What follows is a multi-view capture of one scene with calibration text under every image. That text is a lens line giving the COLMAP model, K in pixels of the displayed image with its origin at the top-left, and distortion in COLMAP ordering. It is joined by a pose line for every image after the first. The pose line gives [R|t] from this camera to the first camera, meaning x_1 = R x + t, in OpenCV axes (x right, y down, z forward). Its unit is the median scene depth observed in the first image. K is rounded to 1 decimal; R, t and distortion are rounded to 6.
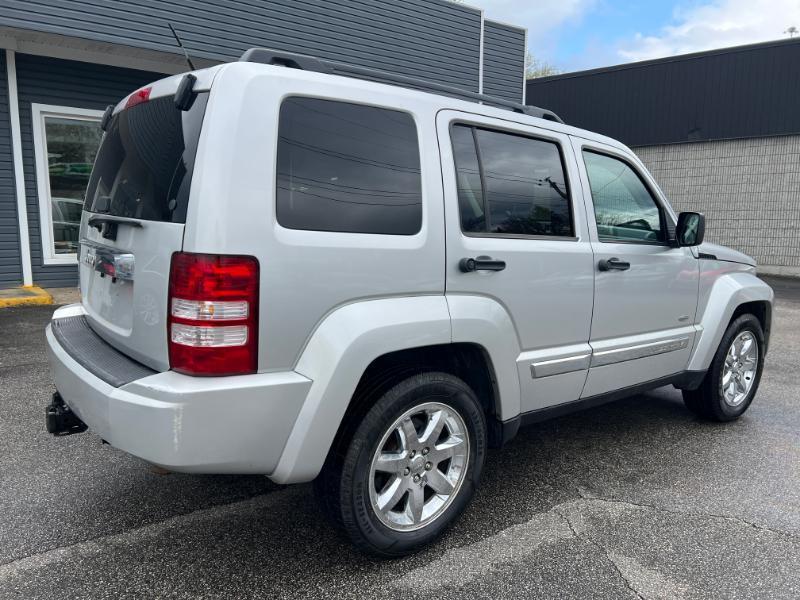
lens RADIAL K [[602.9, 0, 396.2], [0, 602.9, 300.9], [0, 0, 1]] dist [0.051290, -0.056492]
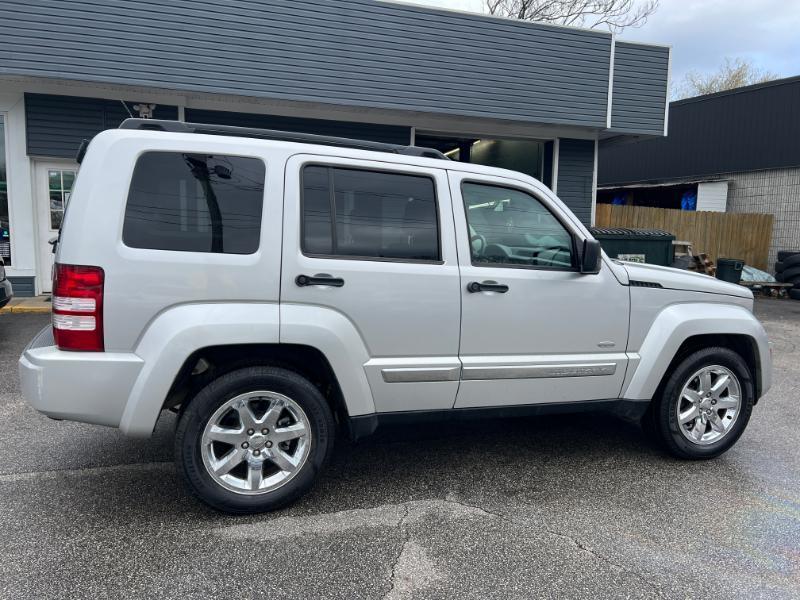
lens RADIAL K [[602.9, 0, 399.5], [0, 602.9, 298.3], [0, 0, 1]] dist [0.051290, -0.056492]
pose [[0.947222, 0.039375, -0.318151, 0.626876], [-0.053037, 0.998000, -0.034391, 0.007195], [0.316160, 0.049450, 0.947416, -0.080665]]
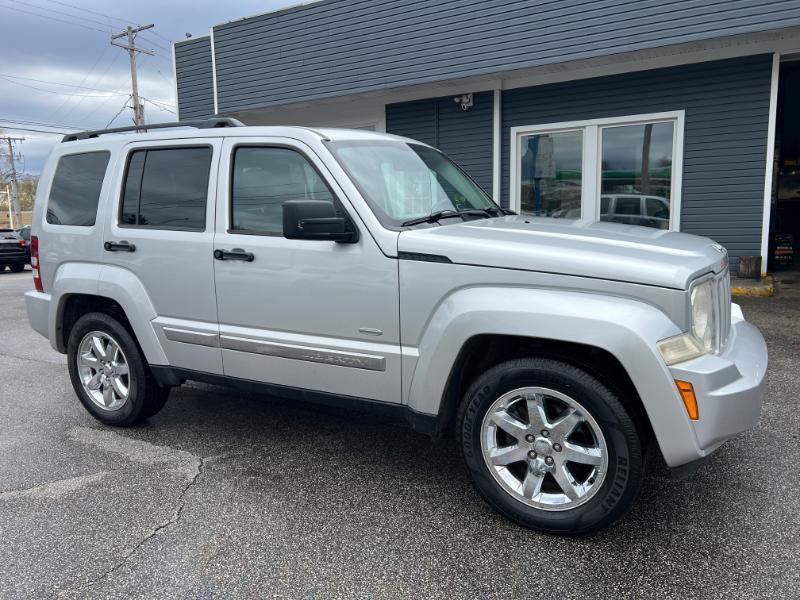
lens RADIAL K [[602.9, 0, 397.1], [0, 602.9, 300.2], [0, 0, 1]] dist [0.051290, -0.056492]
pose [[0.376235, 0.105361, -0.920514, 1.626472], [-0.101851, 0.992195, 0.071937, -0.097672], [0.920909, 0.066690, 0.384029, 0.979385]]
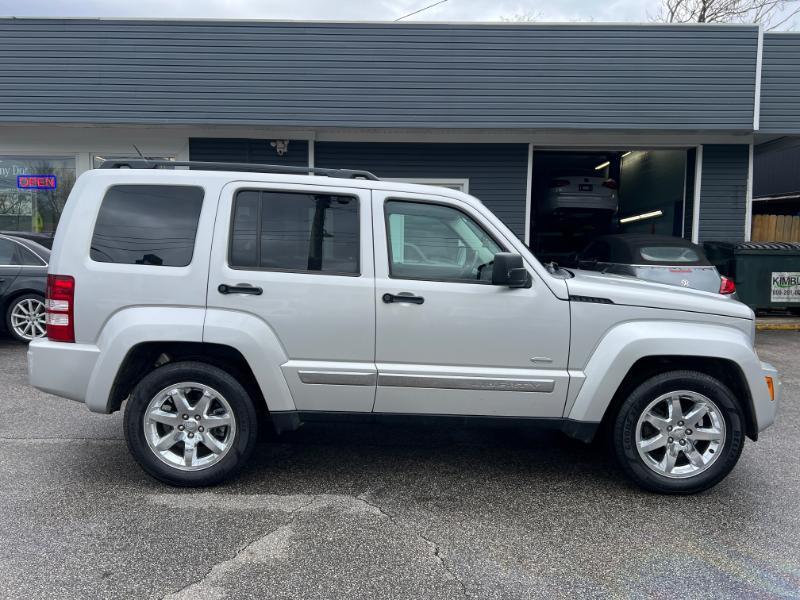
lens RADIAL K [[602.9, 0, 398.0], [0, 602.9, 298.0], [0, 0, 1]] dist [0.051290, -0.056492]
pose [[0.795840, 0.043319, -0.603956, 1.175819], [-0.087385, 0.995213, -0.043765, -0.011050], [0.599169, 0.087607, 0.795815, 0.104316]]
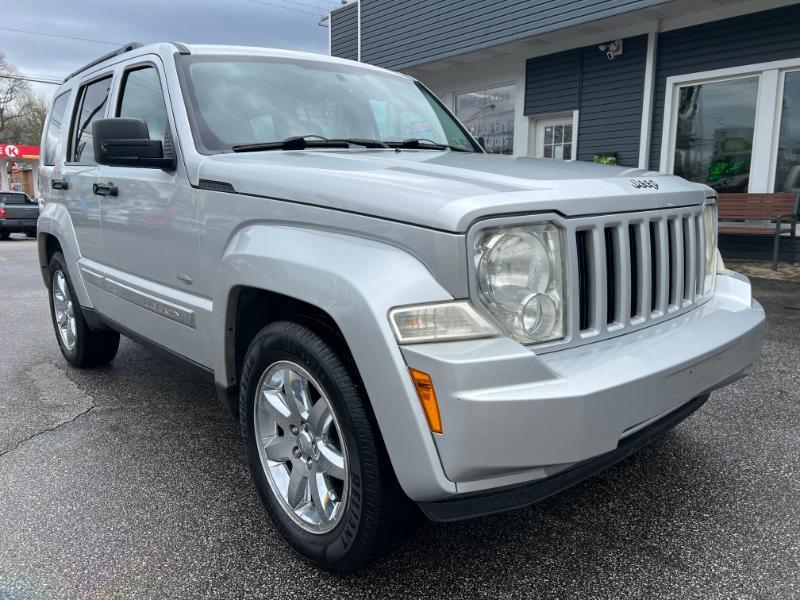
lens RADIAL K [[602.9, 0, 402.0], [0, 602.9, 300.8], [0, 0, 1]] dist [0.051290, -0.056492]
pose [[0.050500, 0.154297, -0.986733, 1.531936], [-0.137546, 0.979654, 0.146151, -0.103440], [0.989207, 0.128341, 0.070695, 1.602855]]
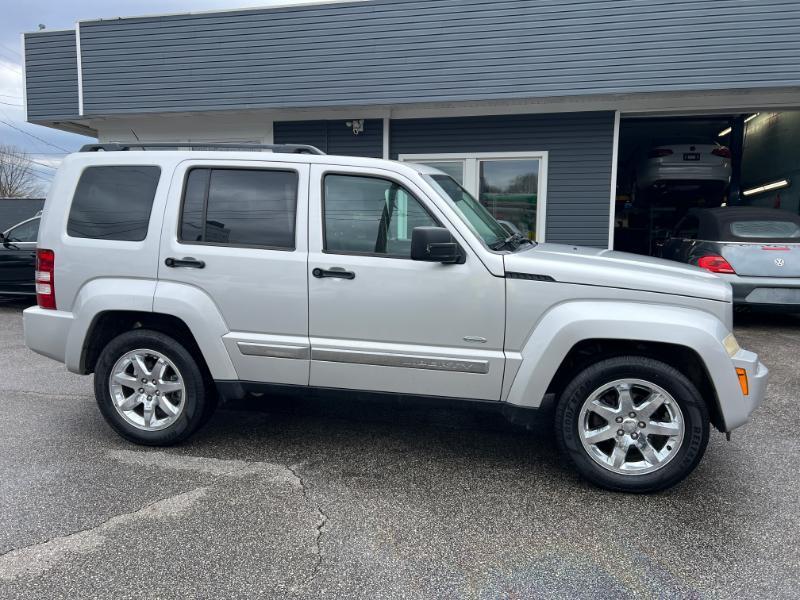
lens RADIAL K [[602.9, 0, 397.8], [0, 602.9, 294.3], [0, 0, 1]] dist [0.051290, -0.056492]
pose [[0.643031, 0.073644, -0.762291, 1.476414], [-0.106687, 0.994274, 0.006060, -0.045381], [0.758372, 0.077430, 0.647206, 0.412350]]
